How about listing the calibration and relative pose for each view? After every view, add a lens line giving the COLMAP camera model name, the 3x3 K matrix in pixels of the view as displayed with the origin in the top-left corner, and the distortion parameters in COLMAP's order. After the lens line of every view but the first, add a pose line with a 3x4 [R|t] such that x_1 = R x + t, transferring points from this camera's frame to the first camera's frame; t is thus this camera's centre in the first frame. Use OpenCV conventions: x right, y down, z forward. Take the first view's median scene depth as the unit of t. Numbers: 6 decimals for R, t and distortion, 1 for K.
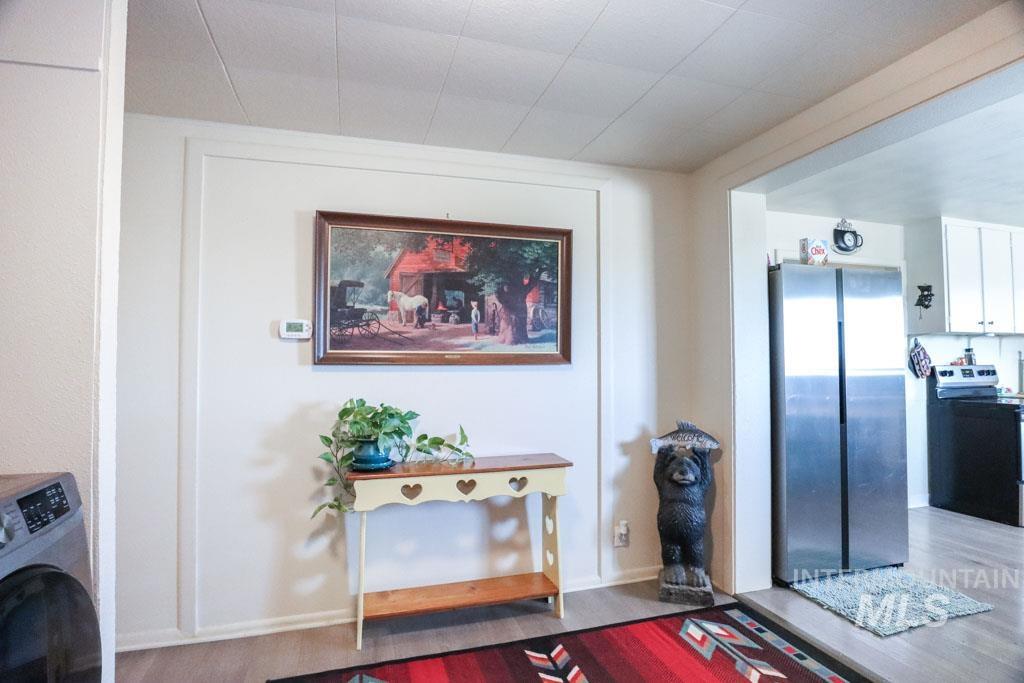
lens RADIAL K [[517.4, 0, 507.0], [0, 517.4, 346.8], [0, 0, 1]] dist [-0.034051, 0.004194]
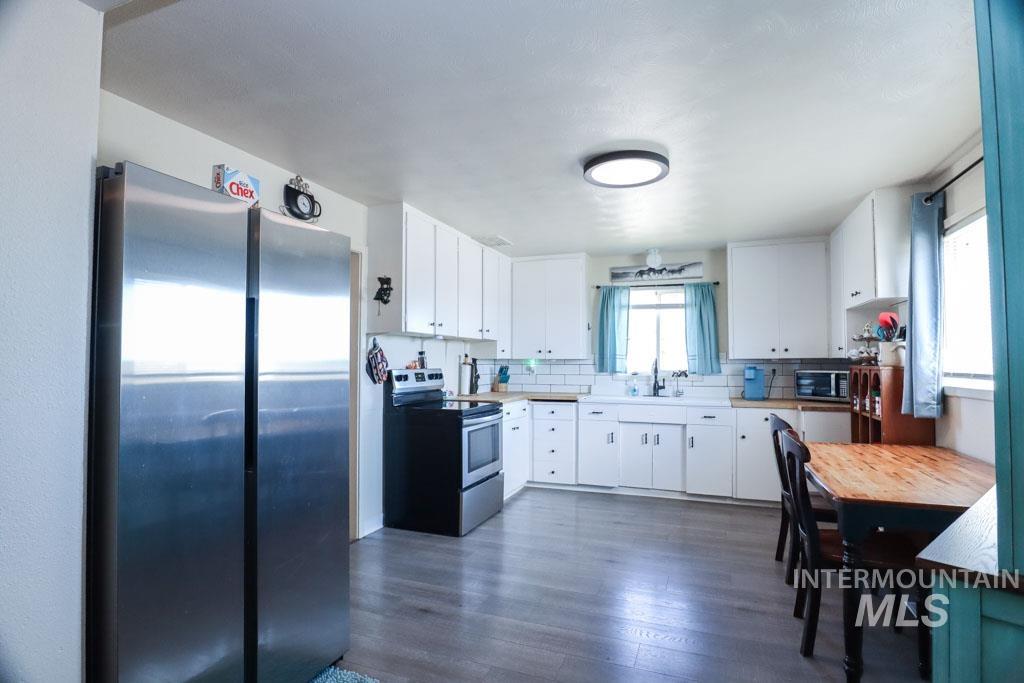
lens RADIAL K [[517.4, 0, 511.2], [0, 517.4, 345.5], [0, 0, 1]] dist [-0.034051, 0.004194]
pose [[0.611542, 0.030724, 0.790615, 0.255365], [-0.025549, 0.999491, -0.019079, 0.007102], [-0.790799, -0.008532, 0.612016, 0.277646]]
